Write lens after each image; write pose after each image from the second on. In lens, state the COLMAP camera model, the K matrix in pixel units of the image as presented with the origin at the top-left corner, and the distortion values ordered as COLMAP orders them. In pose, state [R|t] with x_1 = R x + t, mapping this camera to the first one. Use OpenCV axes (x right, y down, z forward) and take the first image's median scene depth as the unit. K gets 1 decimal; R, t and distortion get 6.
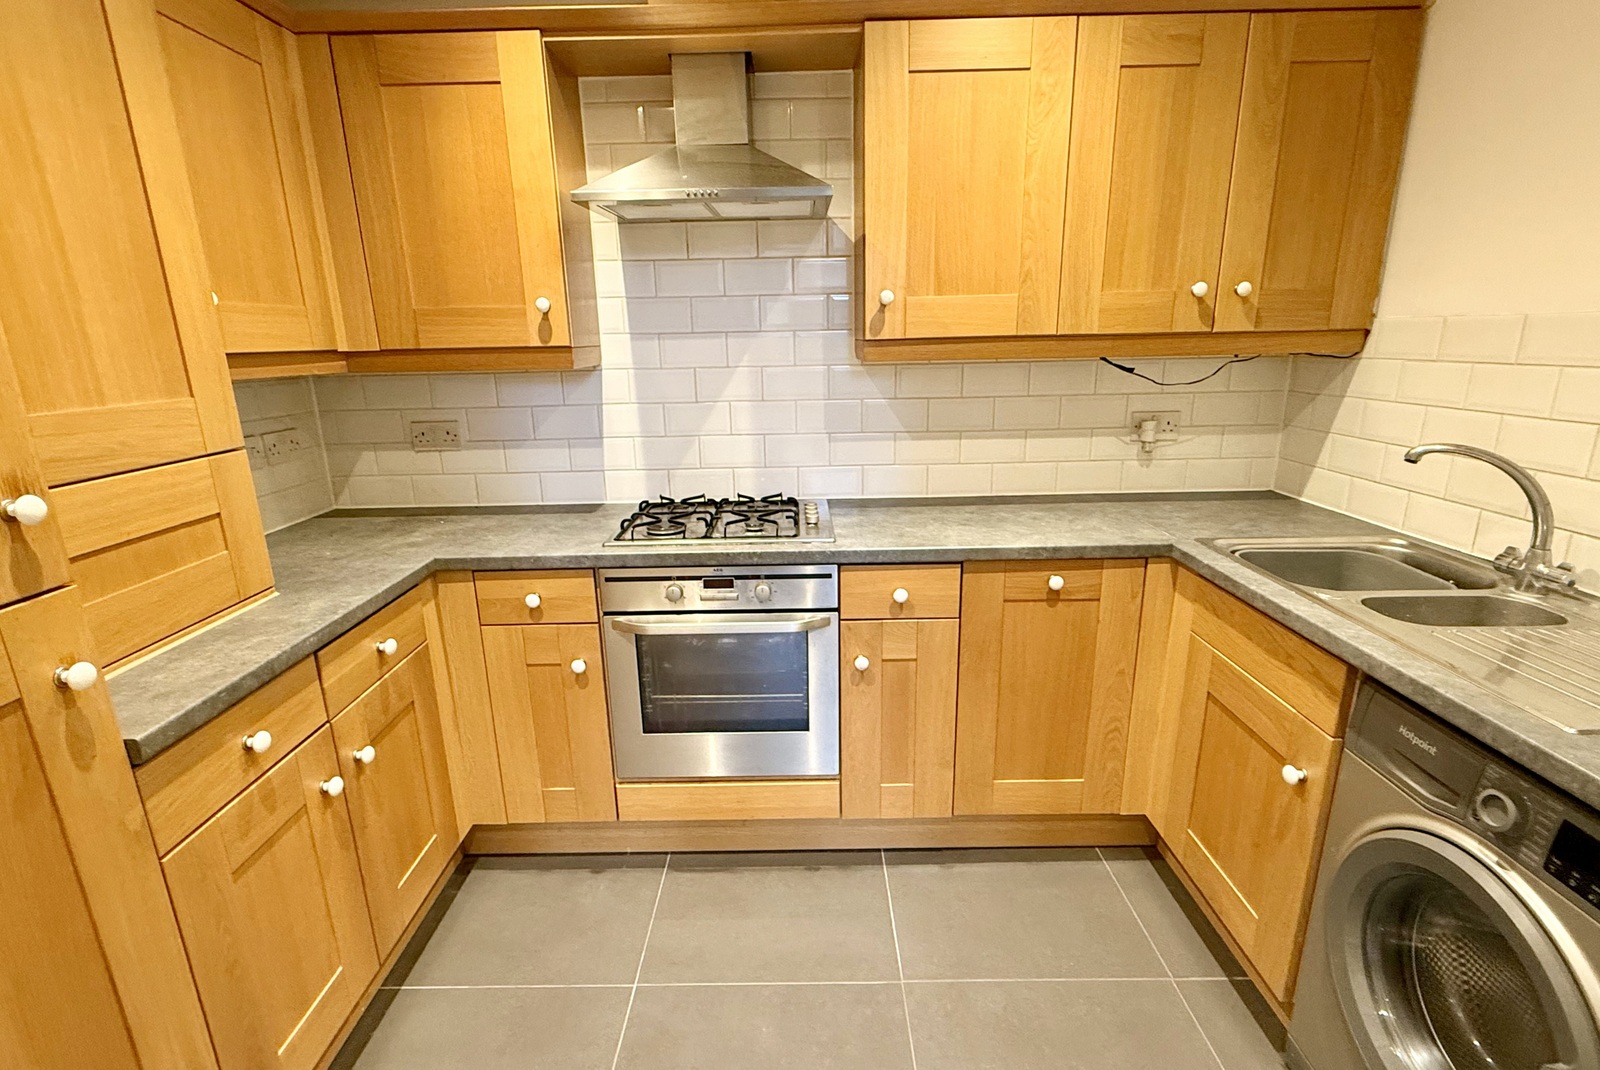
lens RADIAL K [[755.8, 0, 807.4], [0, 755.8, 537.3], [0, 0, 1]] dist [-0.009878, 0.000024]
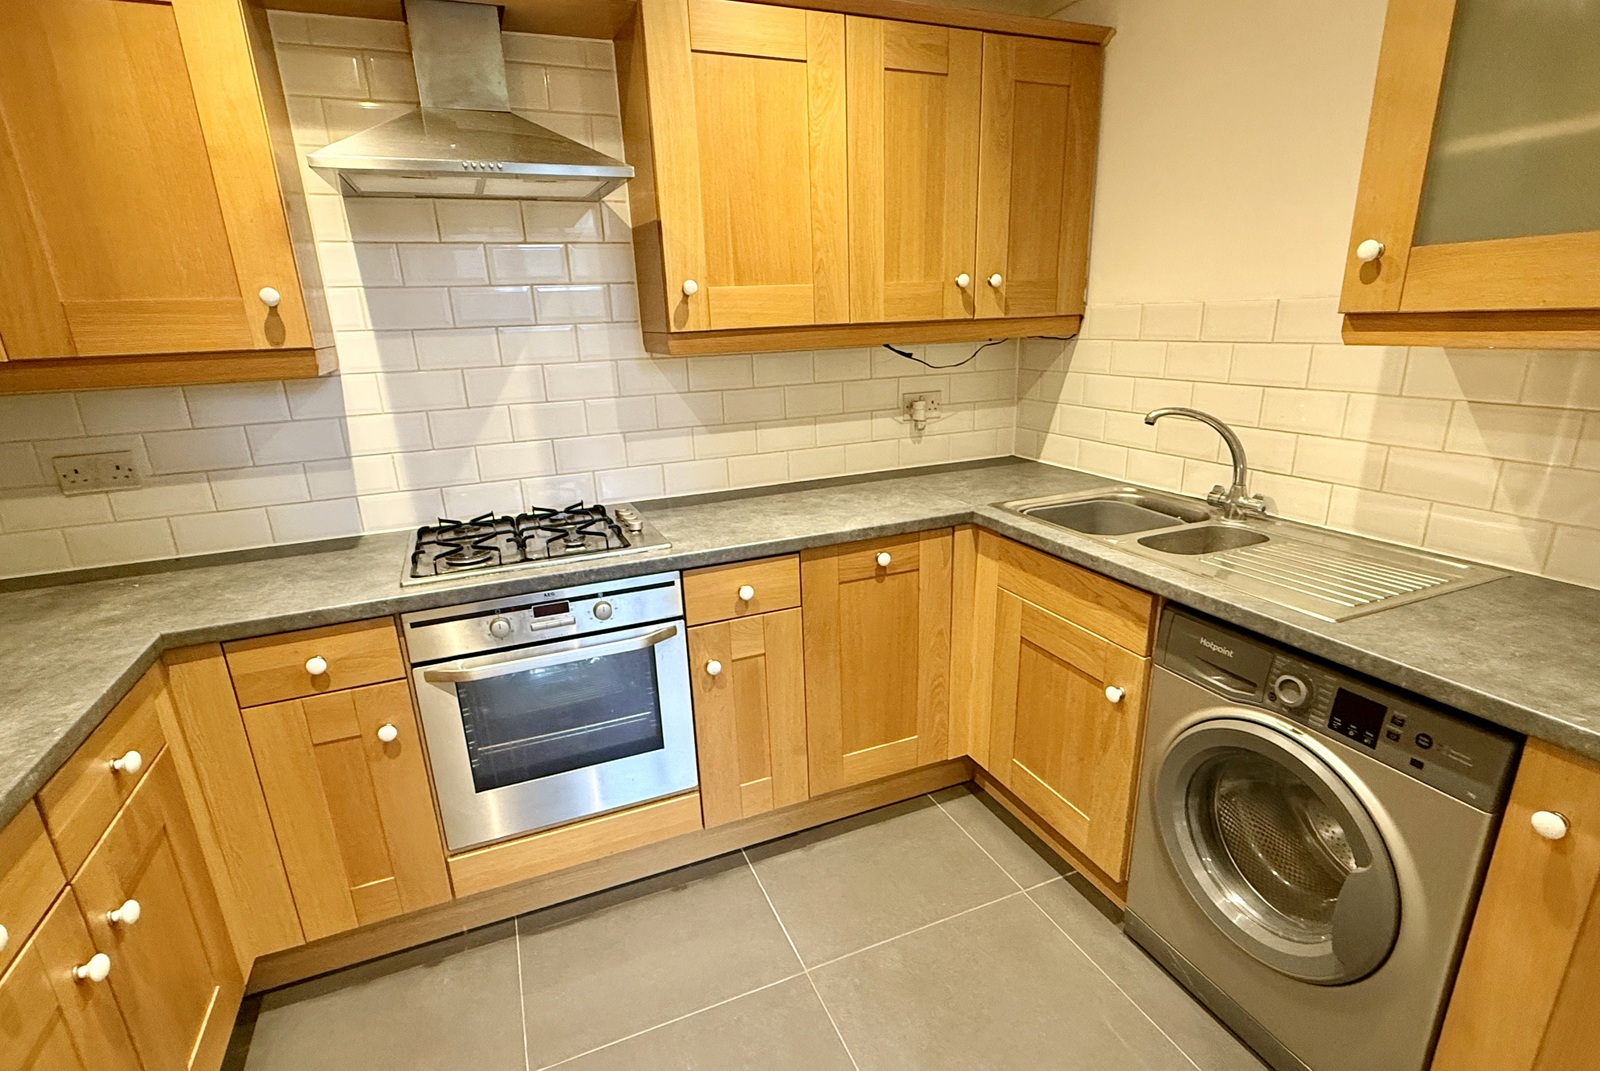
lens RADIAL K [[755.8, 0, 801.6], [0, 755.8, 543.9], [0, 0, 1]] dist [-0.009878, 0.000024]
pose [[0.920467, -0.122841, 0.371013, -0.162643], [0.113831, 0.992426, 0.046179, -0.022878], [-0.373876, -0.000273, 0.927479, 0.057499]]
